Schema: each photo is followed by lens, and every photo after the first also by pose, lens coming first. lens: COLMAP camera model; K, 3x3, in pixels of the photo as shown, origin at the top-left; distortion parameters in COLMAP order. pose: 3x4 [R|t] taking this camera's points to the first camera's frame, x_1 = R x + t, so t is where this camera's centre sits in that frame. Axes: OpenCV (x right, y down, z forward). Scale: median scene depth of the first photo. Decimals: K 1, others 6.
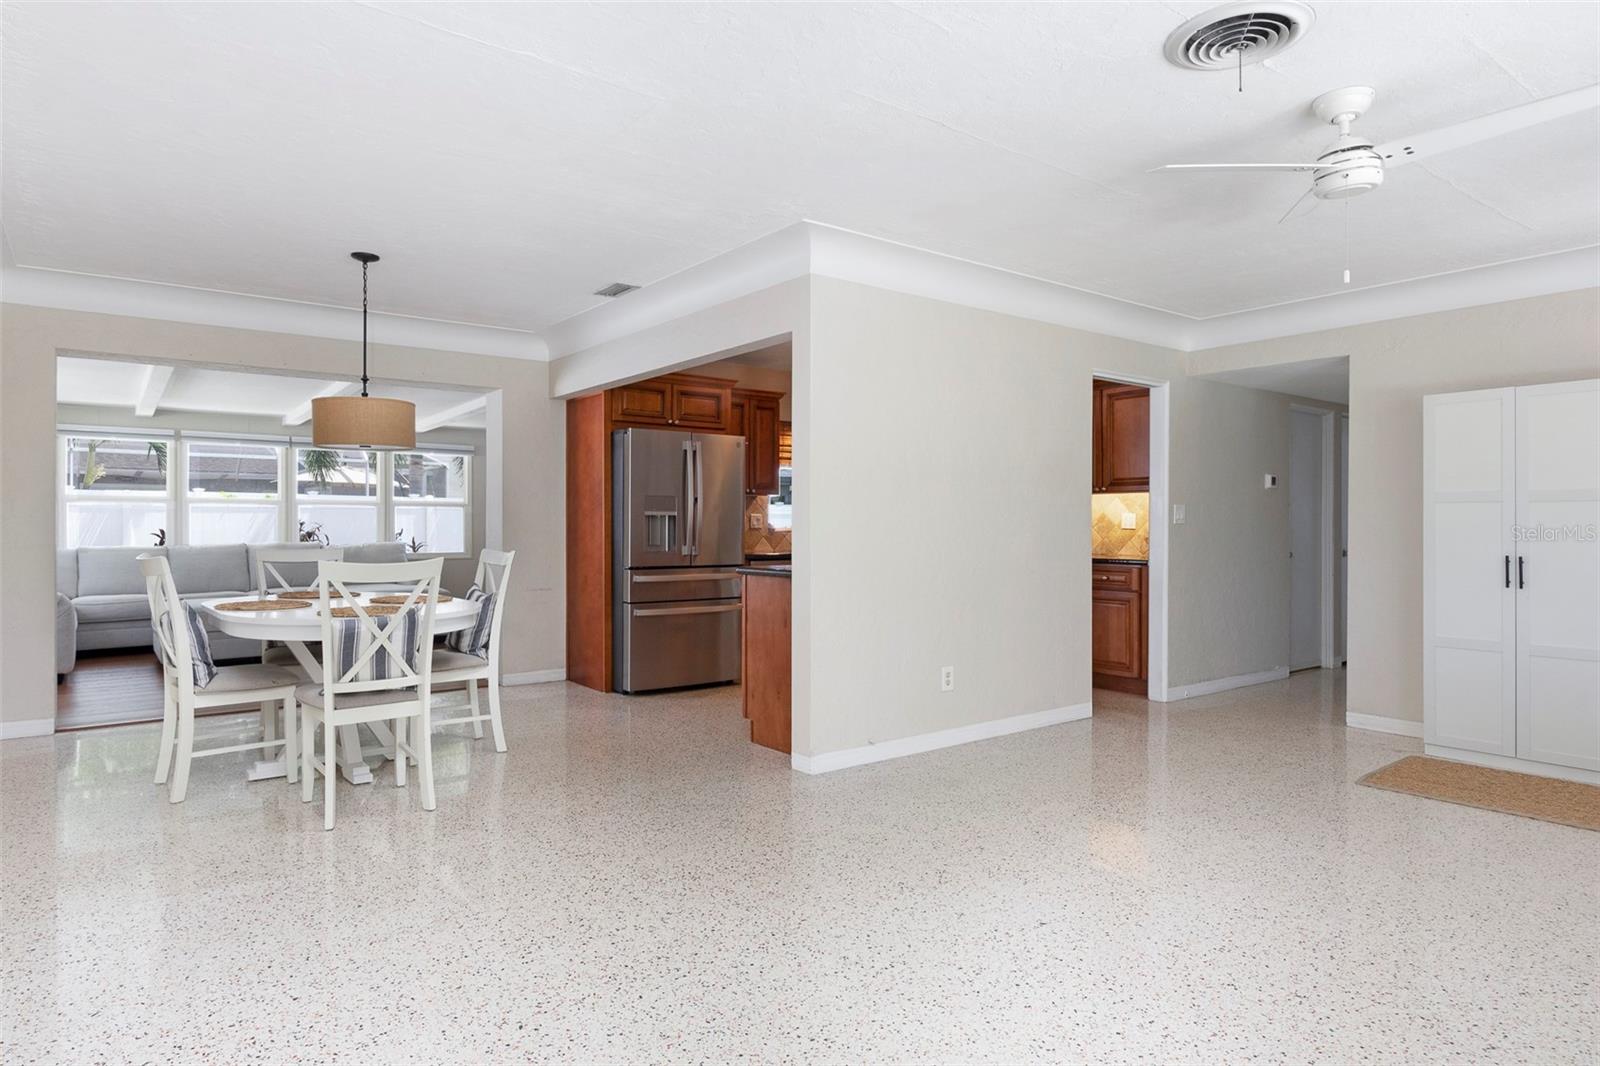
lens RADIAL K [[916.0, 0, 787.1], [0, 916.0, 522.2], [0, 0, 1]] dist [-0.005833, -0.000614]
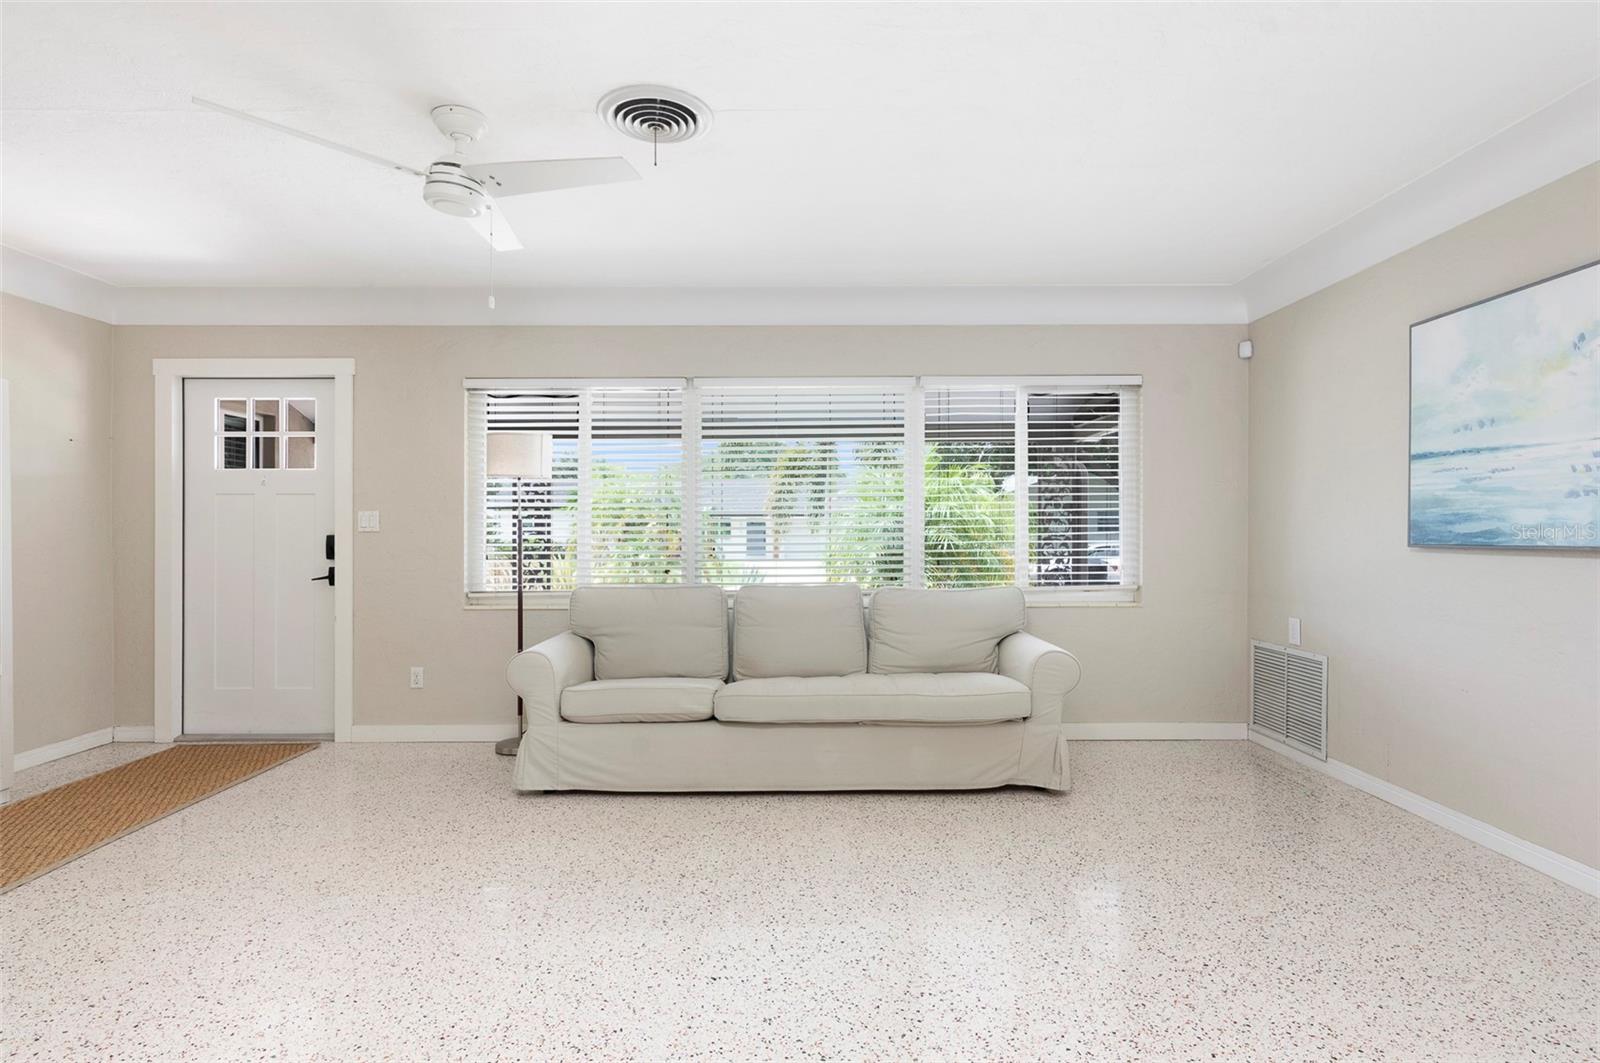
lens RADIAL K [[816.2, 0, 800.1], [0, 816.2, 537.3], [0, 0, 1]] dist [-0.000656, -0.000351]
pose [[-0.802512, -0.004505, 0.596619, -0.142909], [-0.002359, 0.999988, 0.004378, 0.002268], [-0.596632, 0.002106, -0.802512, 0.868828]]
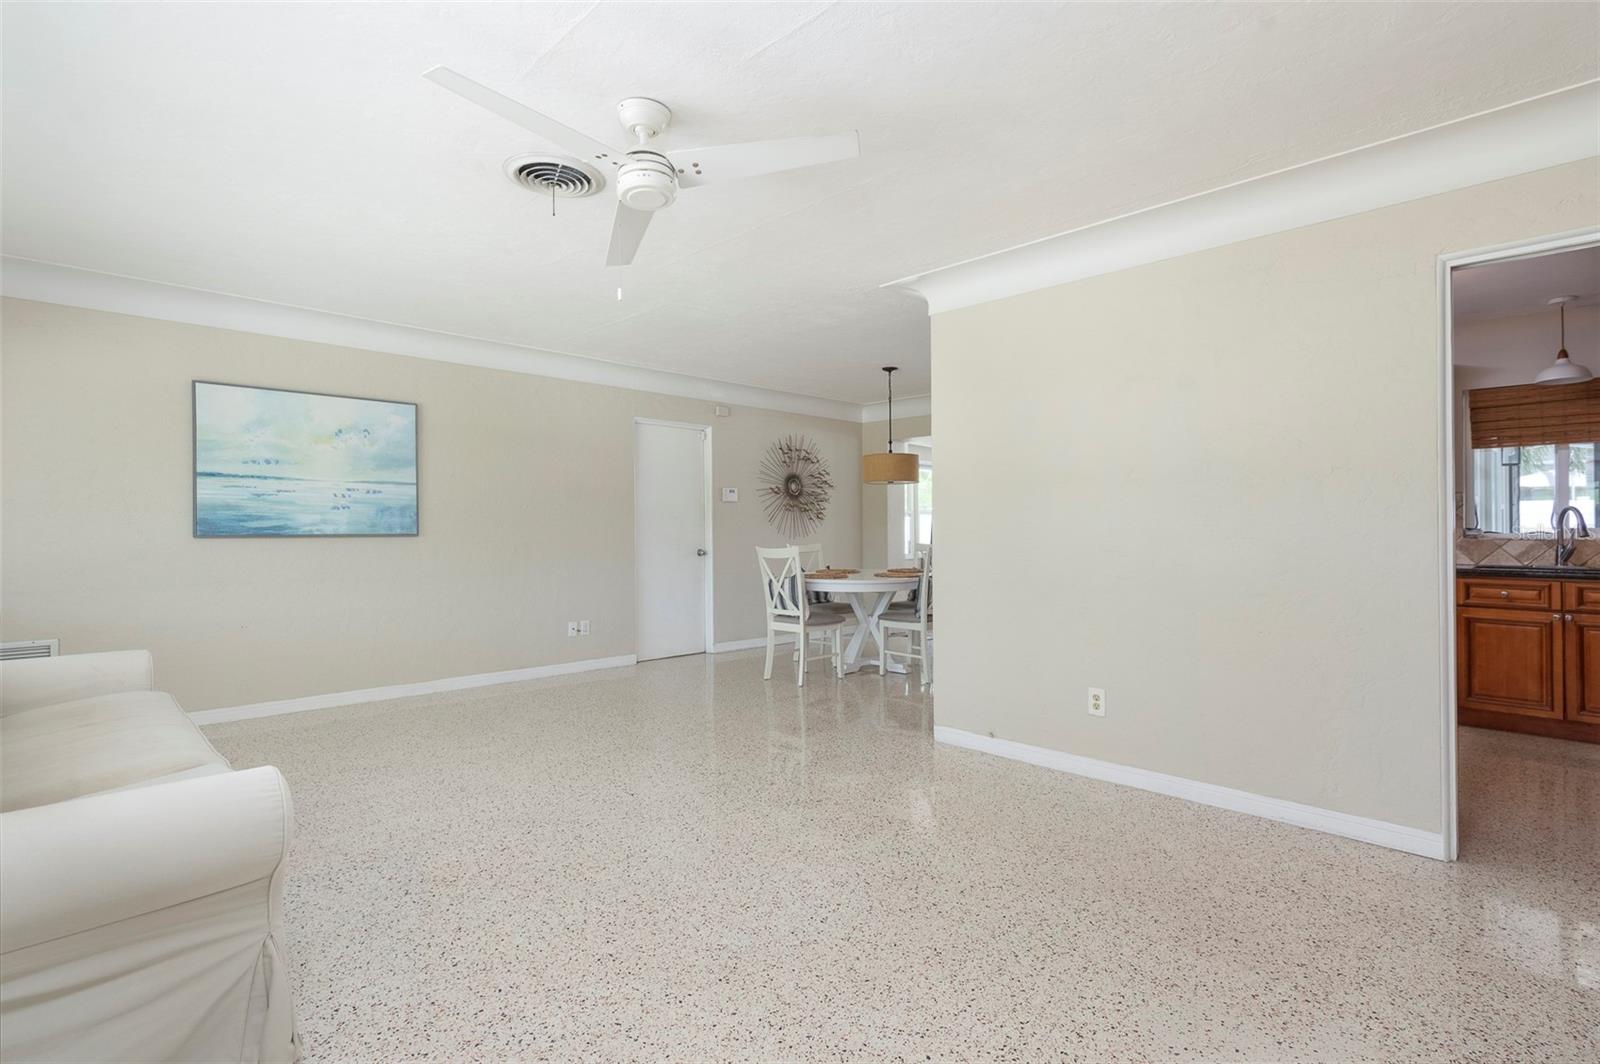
lens RADIAL K [[777.9, 0, 808.1], [0, 777.9, 531.3], [0, 0, 1]] dist [0.002052, 0.000970]
pose [[0.142620, 0.001685, -0.989776, 0.861607], [0.000765, 0.999998, 0.001813, 0.004252], [0.989777, -0.001016, 0.142618, 0.603465]]
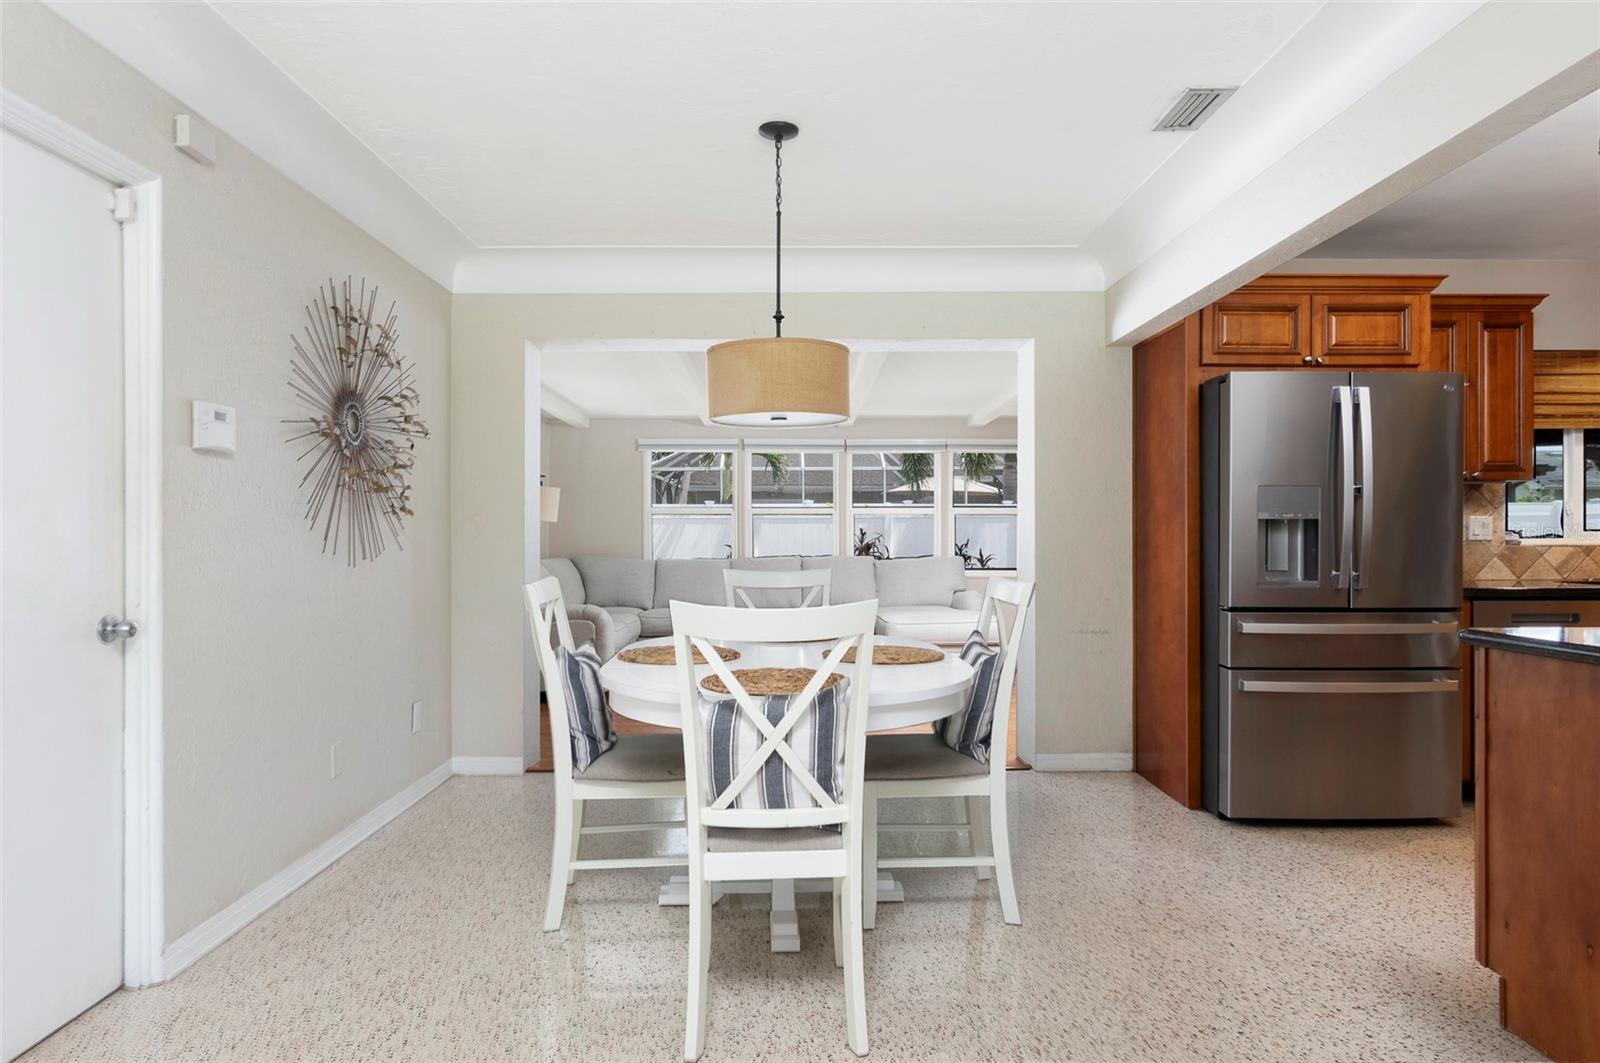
lens RADIAL K [[942.1, 0, 798.4], [0, 942.1, 535.4], [0, 0, 1]] dist [-0.000553, 0.000053]
pose [[0.807259, -0.002729, -0.590191, -0.047695], [0.005622, 0.999979, 0.003066, -0.000956], [0.590170, -0.005793, 0.807258, 0.429333]]
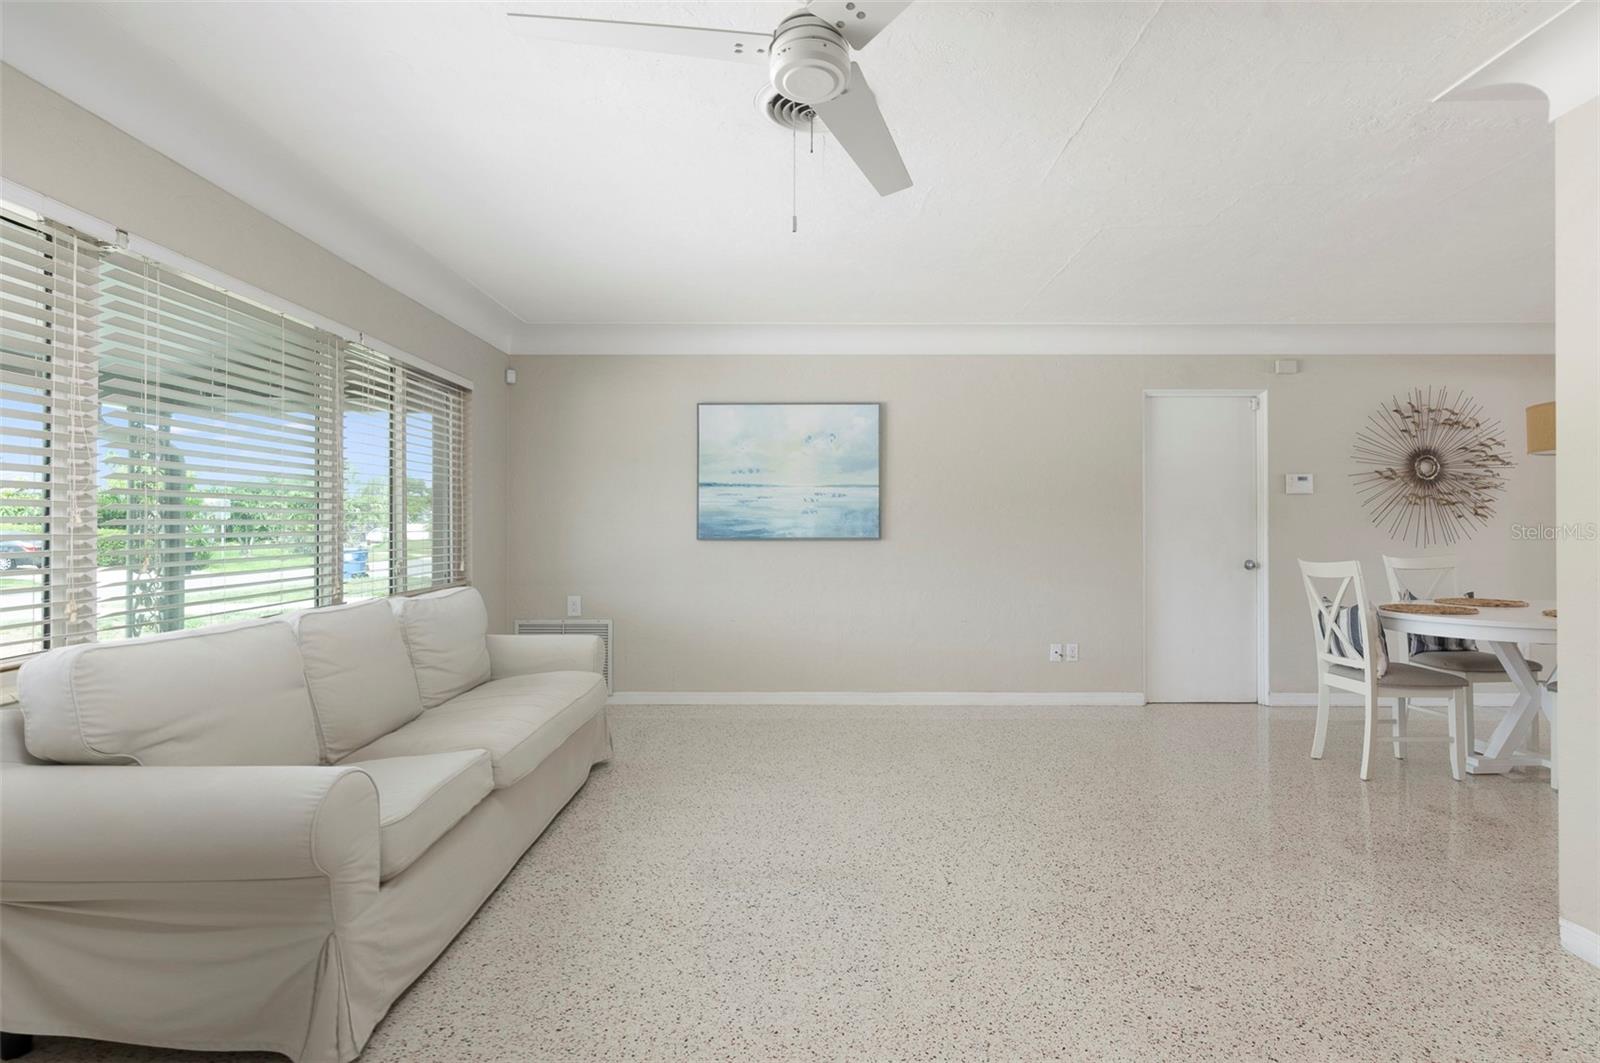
lens RADIAL K [[830.2, 0, 800.0], [0, 830.2, 531.5], [0, 0, 1]] dist [-0.000070, -0.000186]
pose [[-0.602547, -0.001003, -0.798083, 0.663510], [0.000024, 0.999999, -0.001275, 0.002506], [0.798083, -0.000788, -0.602547, 0.805283]]
